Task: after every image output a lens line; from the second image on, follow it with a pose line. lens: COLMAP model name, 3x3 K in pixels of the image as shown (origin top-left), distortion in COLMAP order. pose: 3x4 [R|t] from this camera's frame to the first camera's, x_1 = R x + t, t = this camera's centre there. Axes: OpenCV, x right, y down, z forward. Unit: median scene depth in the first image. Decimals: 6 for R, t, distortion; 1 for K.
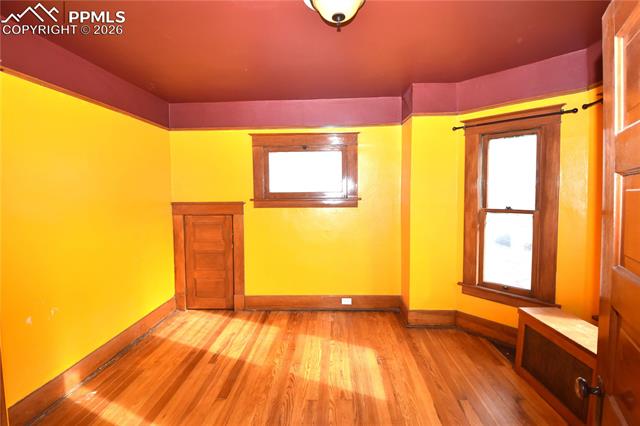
lens RADIAL K [[282.1, 0, 319.0], [0, 282.1, 205.4], [0, 0, 1]] dist [0.011045, -0.022530]
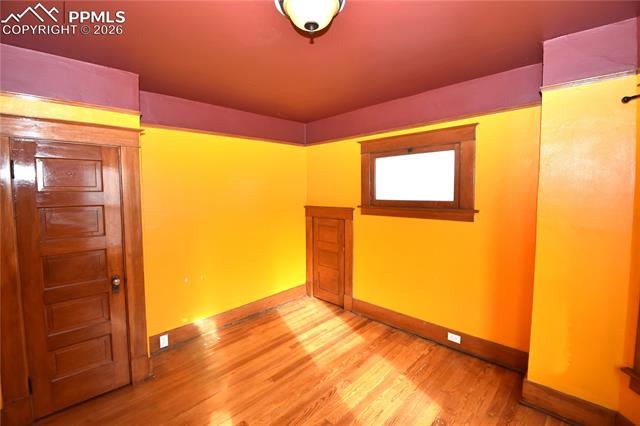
lens RADIAL K [[282.1, 0, 319.0], [0, 282.1, 205.4], [0, 0, 1]] dist [0.011045, -0.022530]
pose [[0.744891, 0.038367, -0.666082, 0.339790], [-0.022234, 0.999218, 0.032691, -0.055258], [0.666816, -0.009542, 0.745162, 0.151466]]
